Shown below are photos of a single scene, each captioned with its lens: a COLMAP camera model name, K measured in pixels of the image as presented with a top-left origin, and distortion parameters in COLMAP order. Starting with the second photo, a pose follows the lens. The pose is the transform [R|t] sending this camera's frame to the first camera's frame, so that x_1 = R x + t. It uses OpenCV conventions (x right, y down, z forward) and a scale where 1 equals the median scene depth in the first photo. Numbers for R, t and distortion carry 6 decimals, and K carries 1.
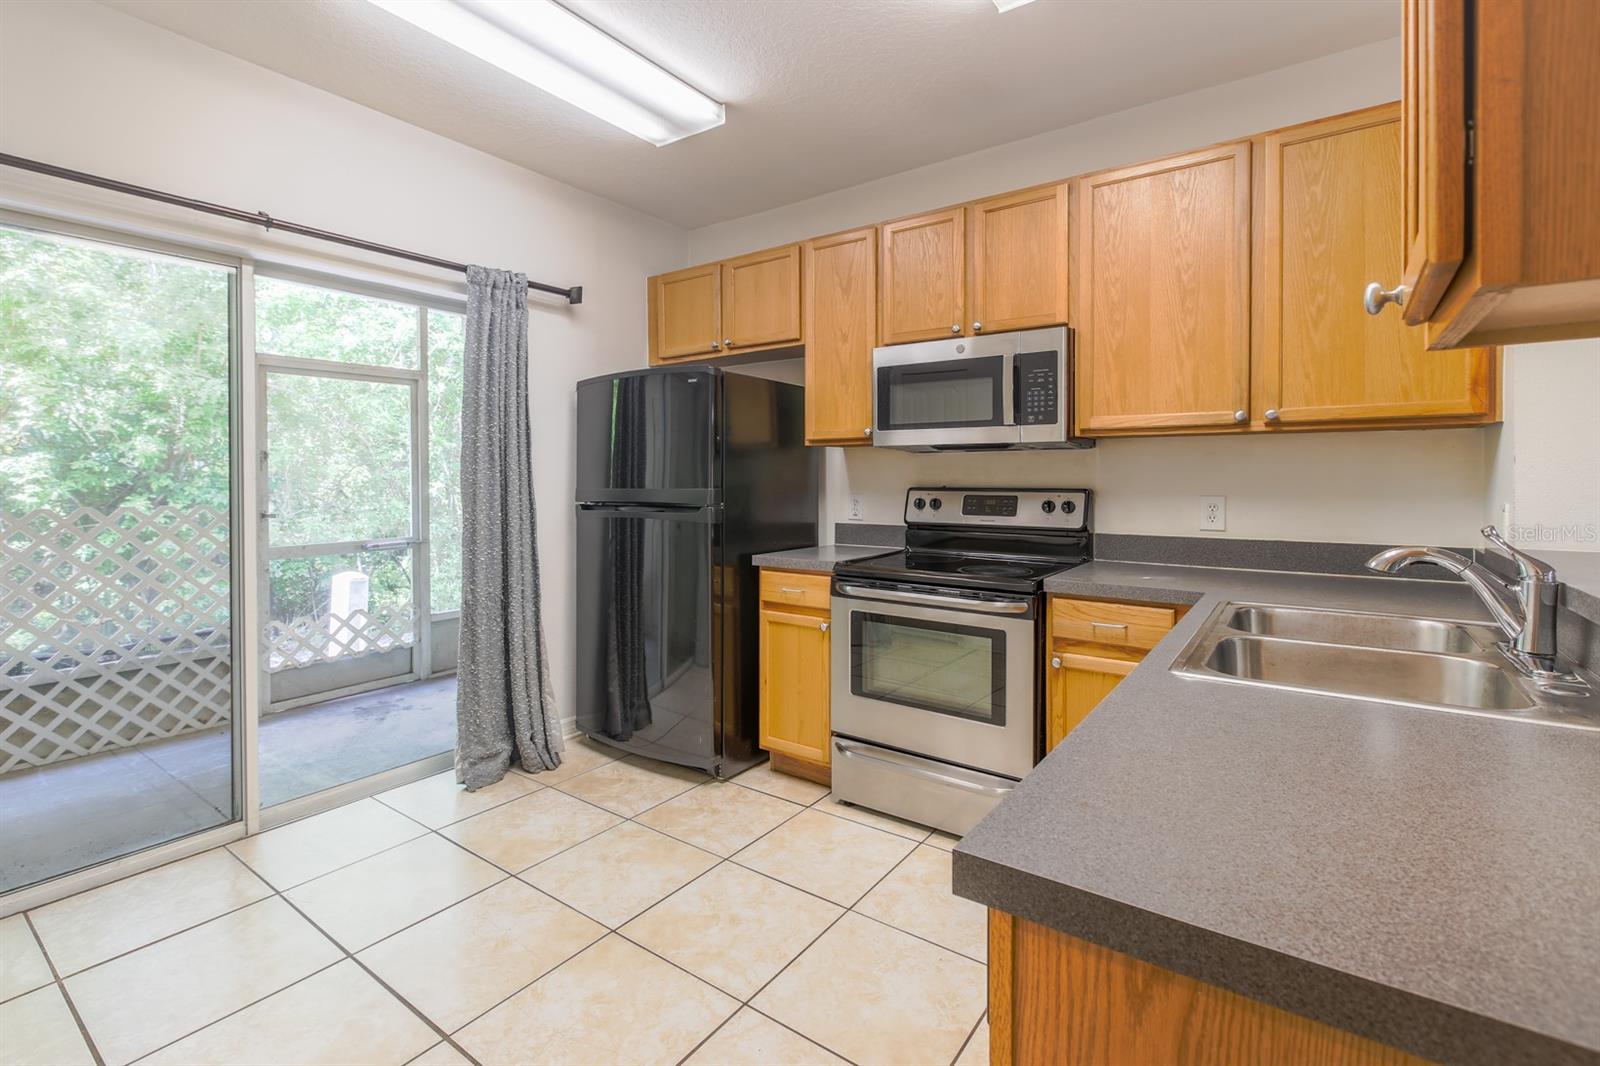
lens RADIAL K [[738.2, 0, 790.6], [0, 738.2, 485.2], [0, 0, 1]] dist [-0.001639, 0.001304]
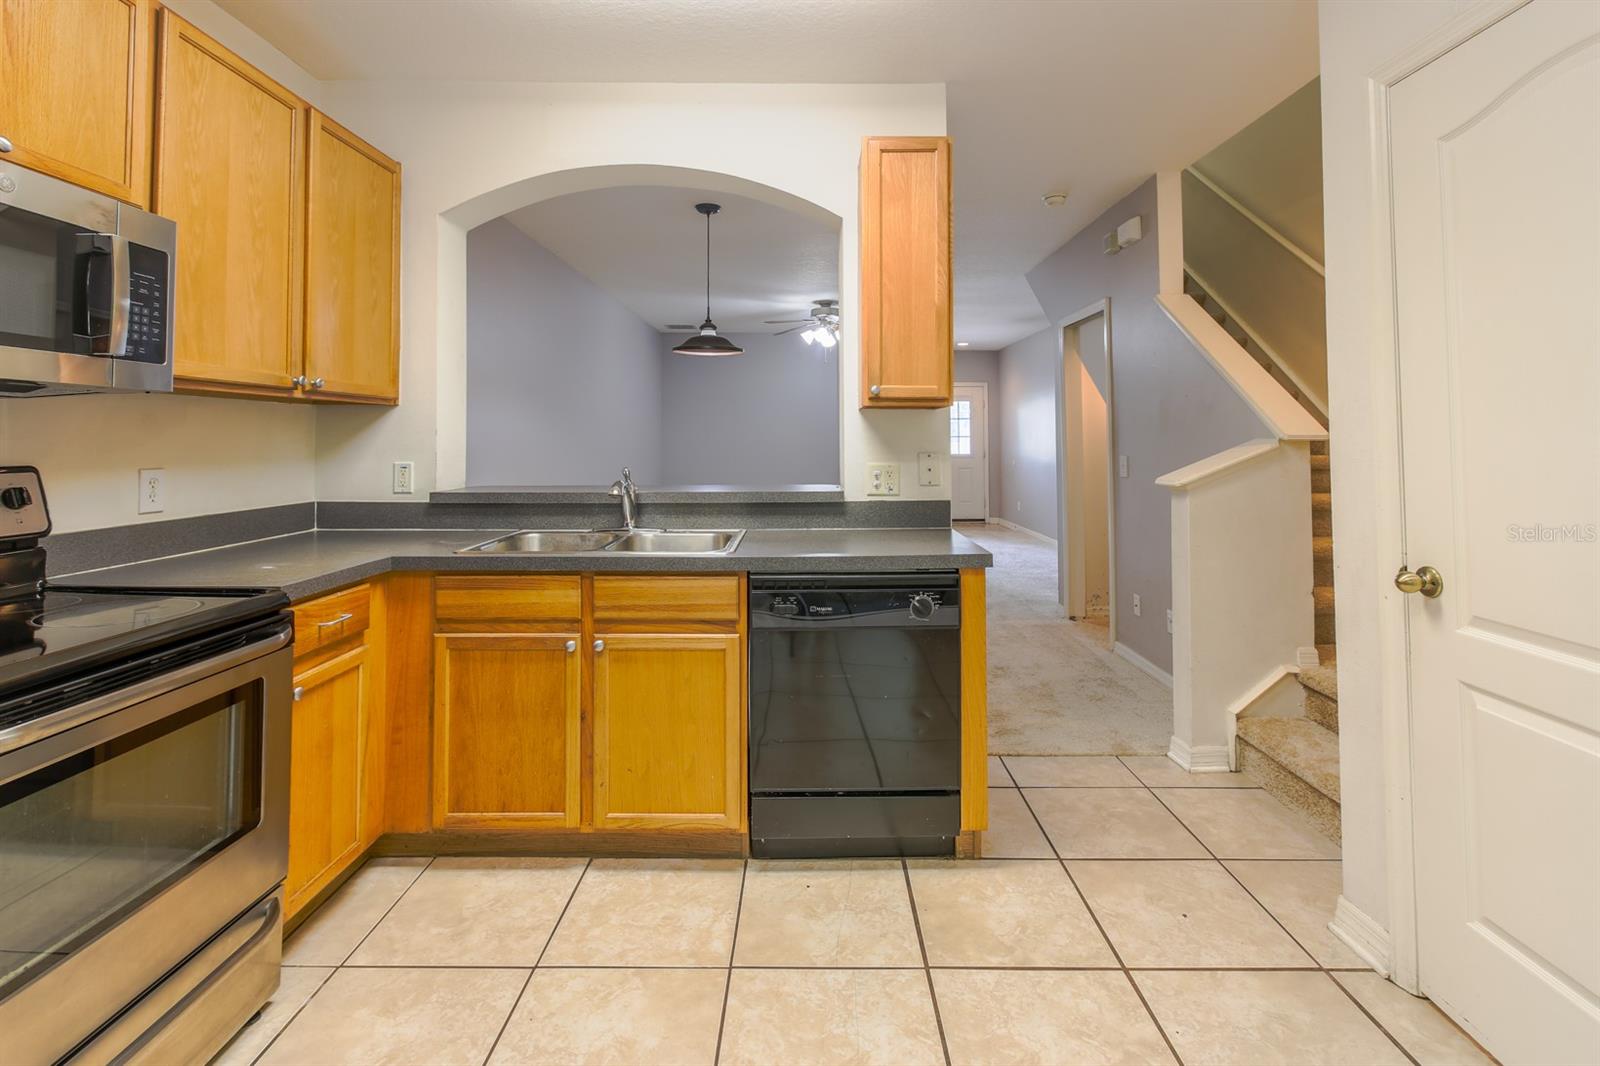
lens RADIAL K [[738.2, 0, 818.4], [0, 738.2, 419.1], [0, 0, 1]] dist [-0.001639, 0.001304]
pose [[-0.592845, 0.022920, 0.804990, -0.461146], [0.009078, 0.999722, -0.021779, -0.013801], [-0.805265, -0.005604, -0.592888, 0.835549]]
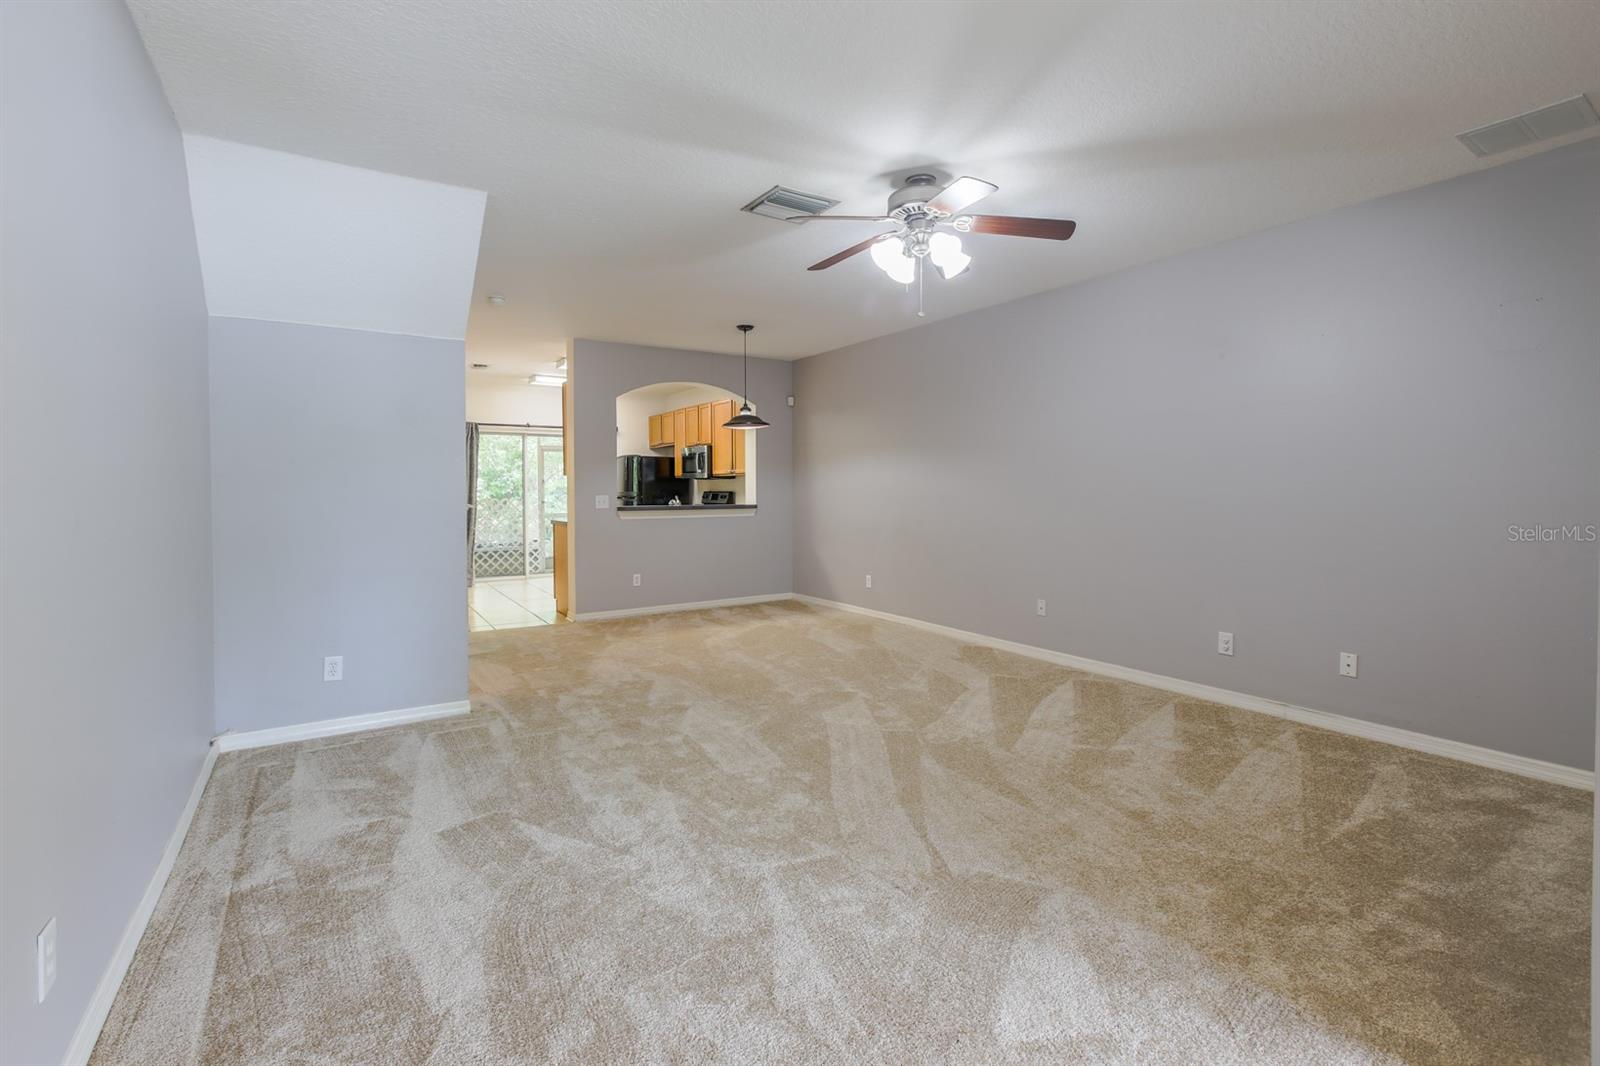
lens RADIAL K [[738.2, 0, 787.4], [0, 738.2, 496.8], [0, 0, 1]] dist [-0.001639, 0.001304]
pose [[0.926943, 0.000141, -0.375203, 1.878776], [-0.000138, 1.000000, 0.000034, 0.033876], [0.375203, 0.000020, 0.926943, -1.970609]]
